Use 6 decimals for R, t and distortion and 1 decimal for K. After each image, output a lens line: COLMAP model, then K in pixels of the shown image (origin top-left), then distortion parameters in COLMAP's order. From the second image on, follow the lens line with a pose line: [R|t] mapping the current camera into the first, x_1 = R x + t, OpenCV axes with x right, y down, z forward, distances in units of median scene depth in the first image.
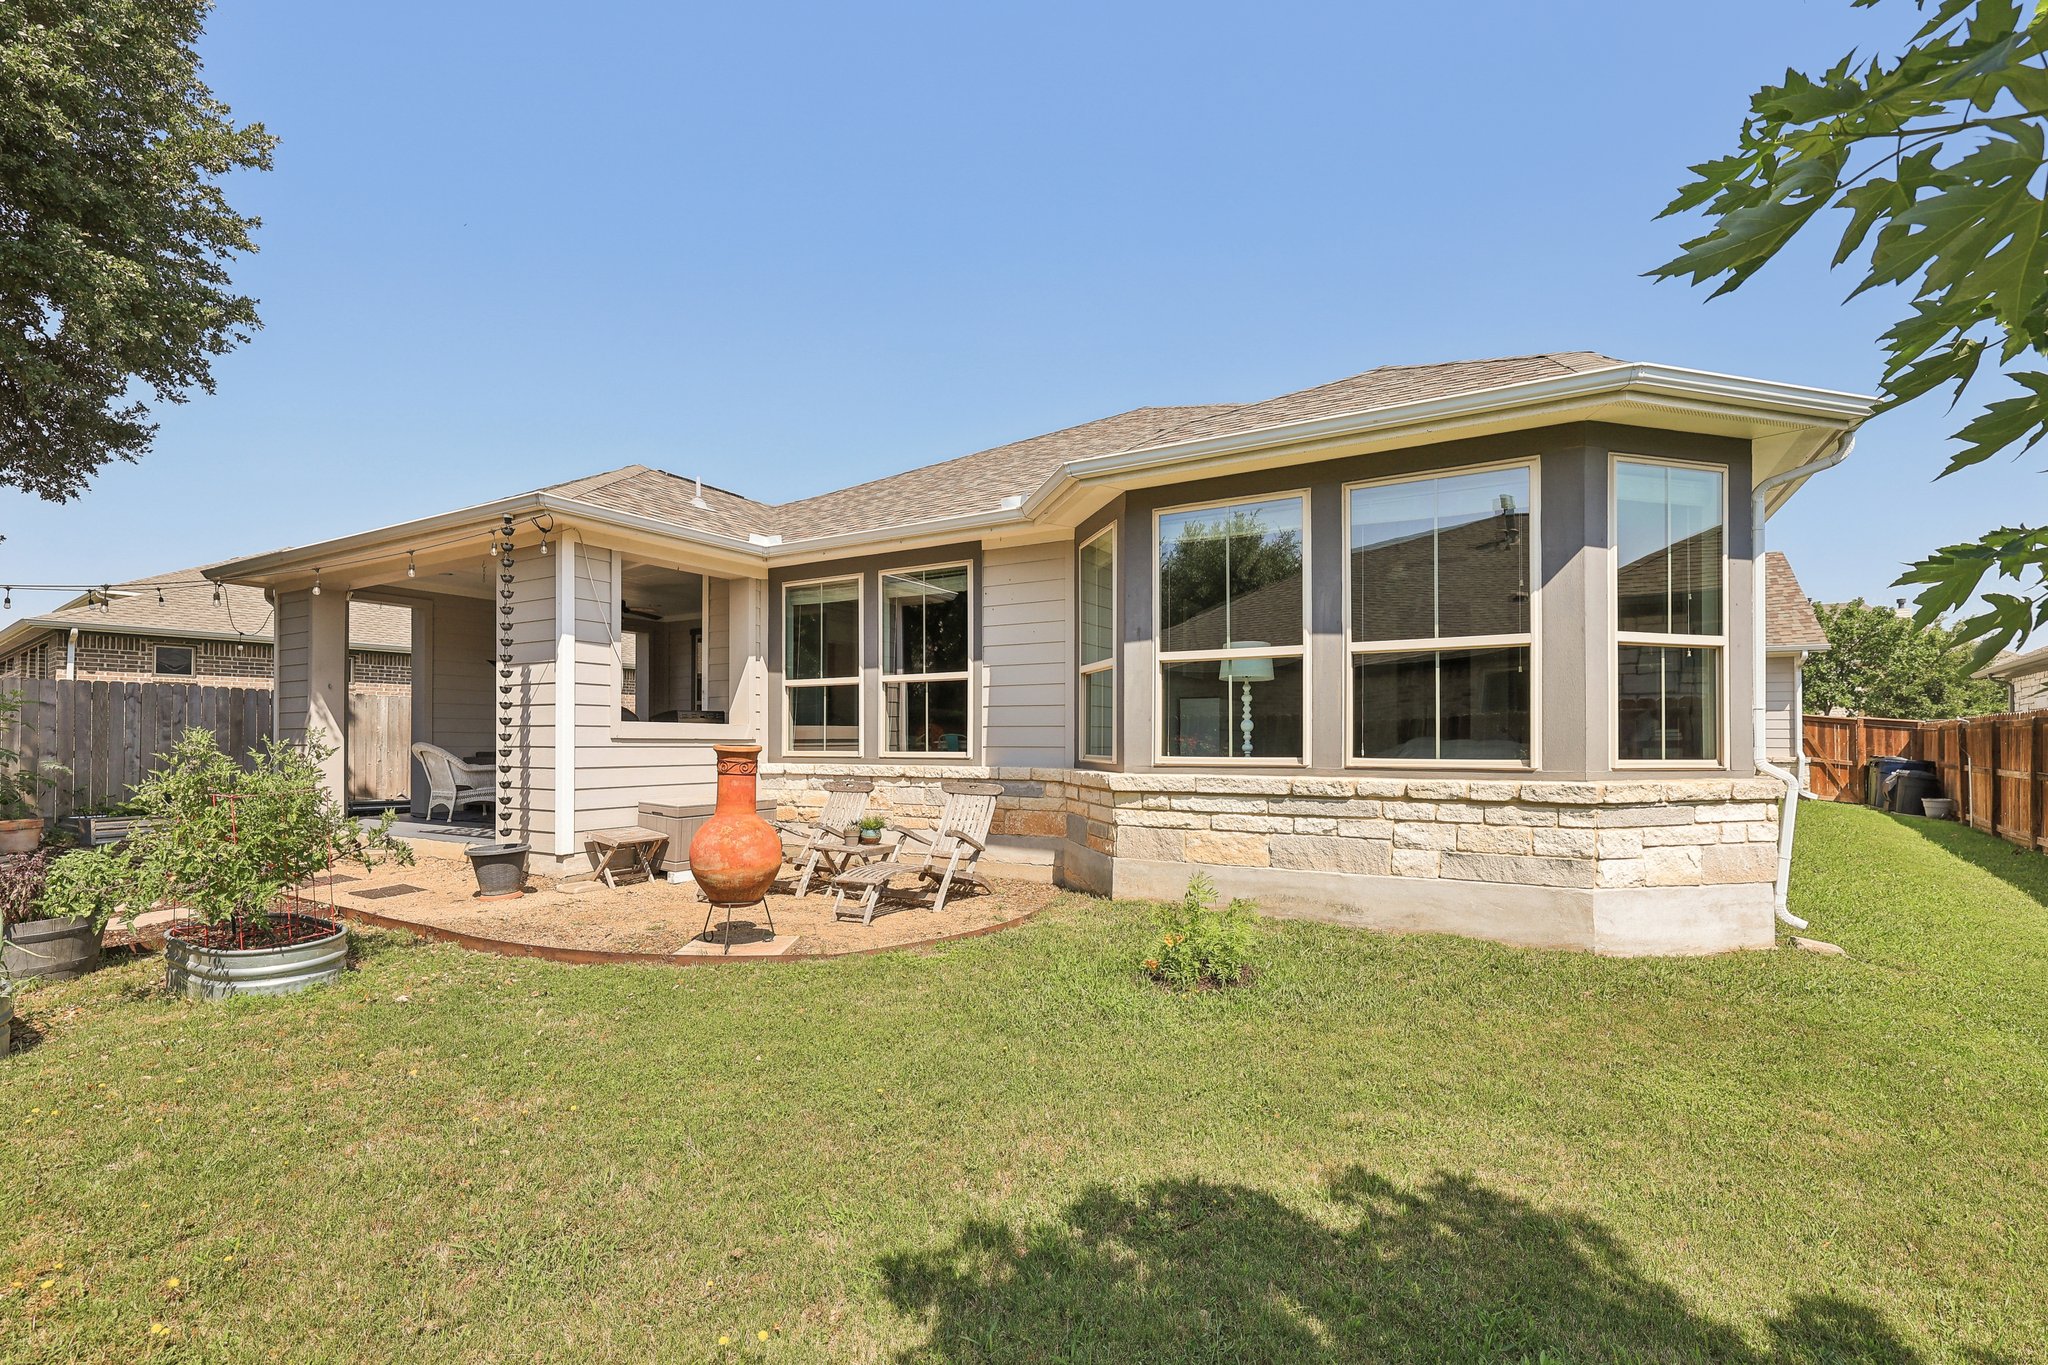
lens RADIAL K [[913.1, 0, 1029.0], [0, 913.1, 727.2], [0, 0, 1]] dist [0.001298, 0.000390]
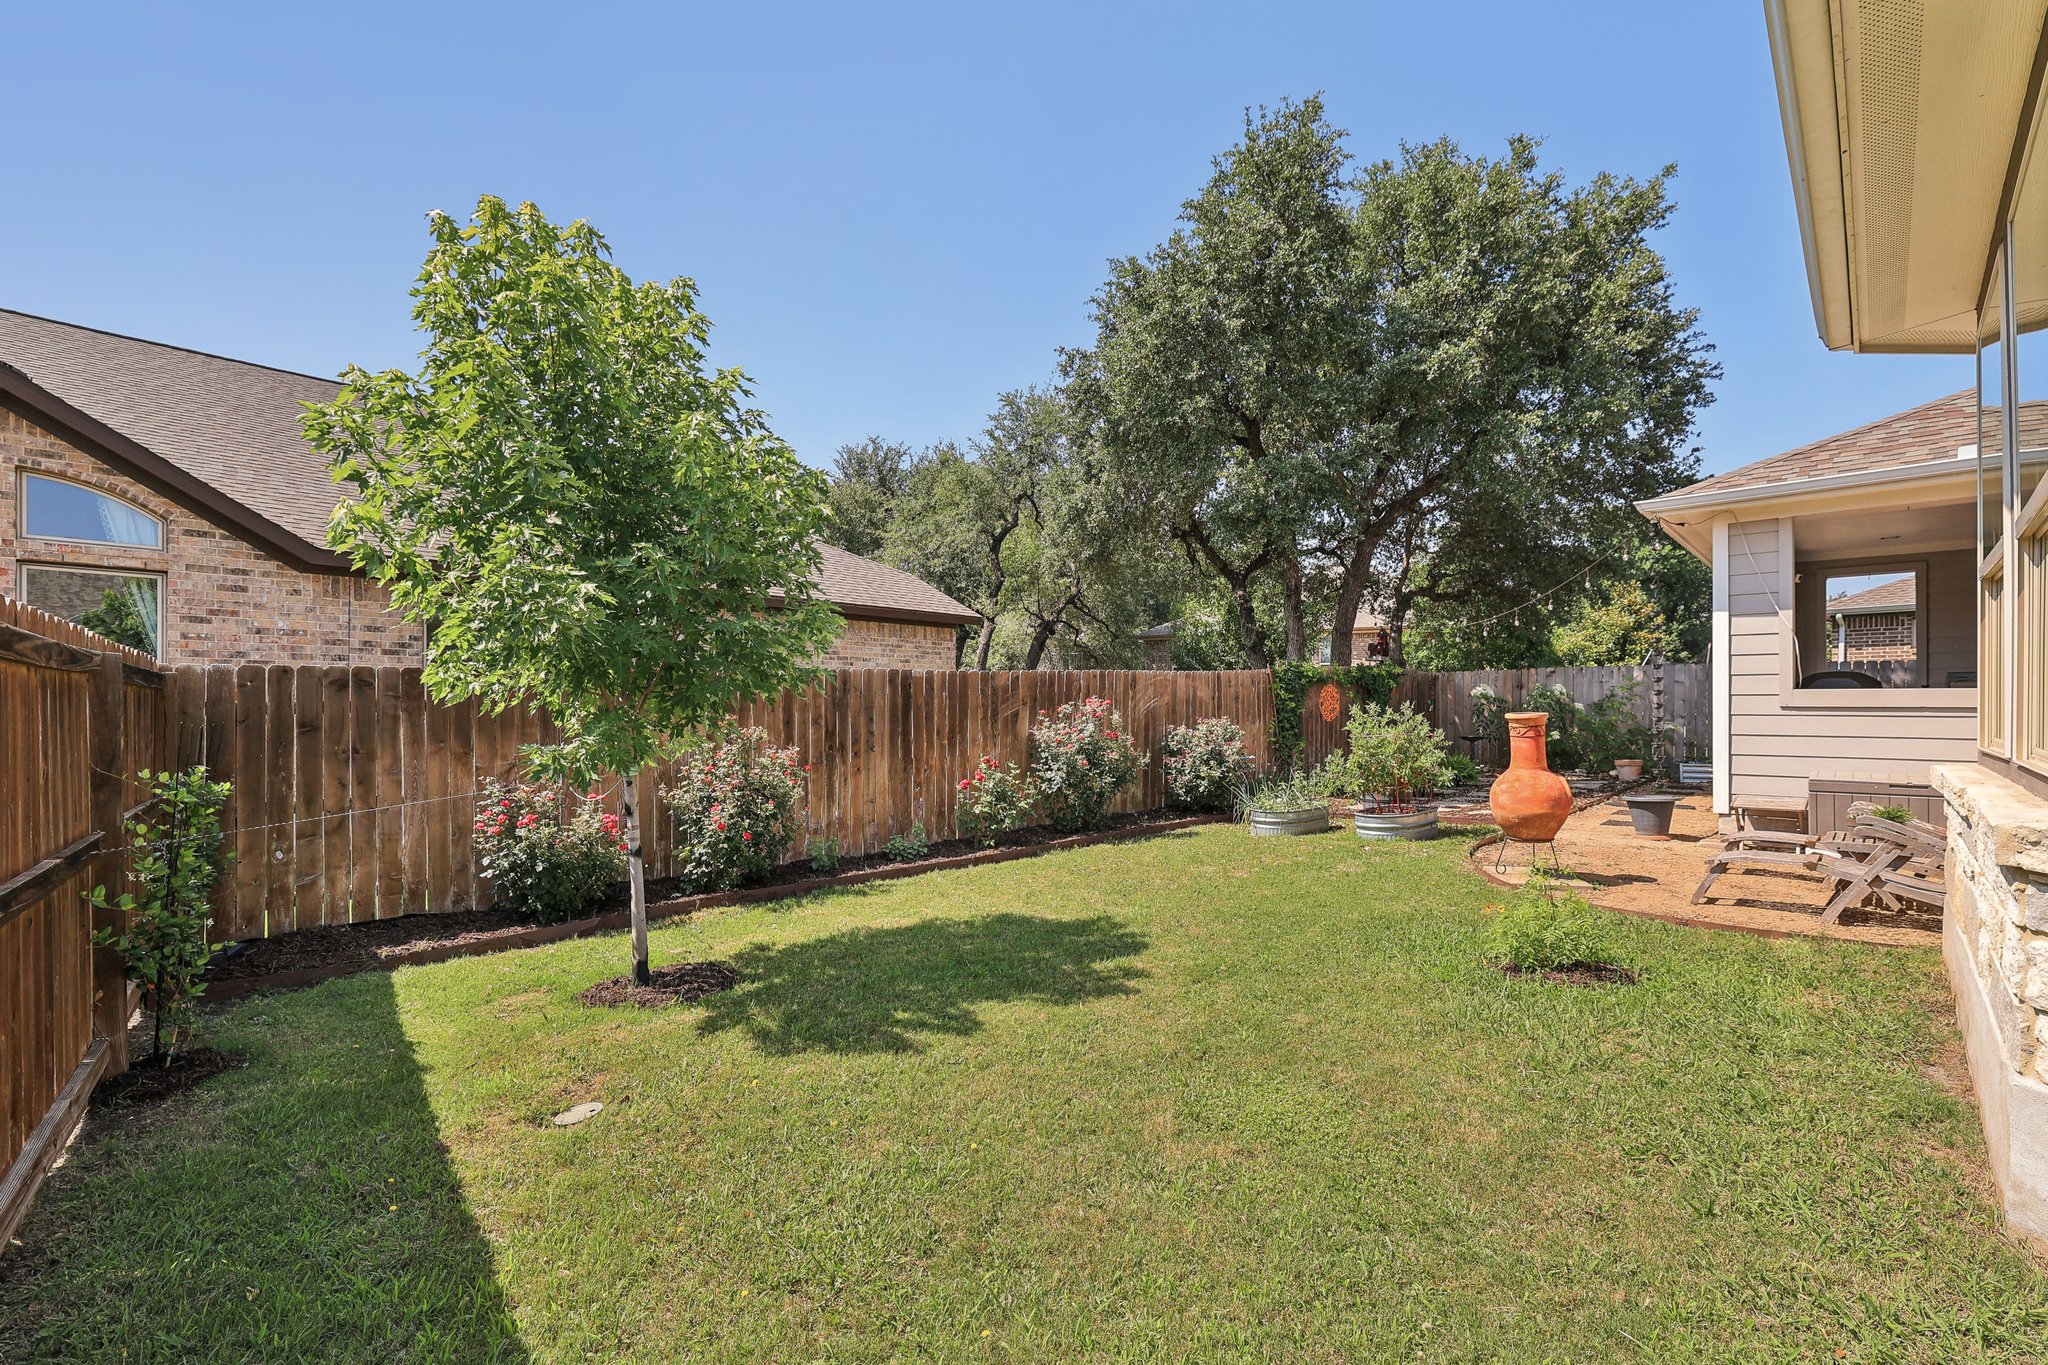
lens RADIAL K [[874.6, 0, 1024.0], [0, 874.6, 682.5], [0, 0, 1]] dist [0.003181, 0.000559]
pose [[-0.230639, -0.022686, -0.972775, 1.897374], [0.012964, 0.999568, -0.026385, 0.000854], [0.972953, -0.018696, -0.230246, 1.127697]]
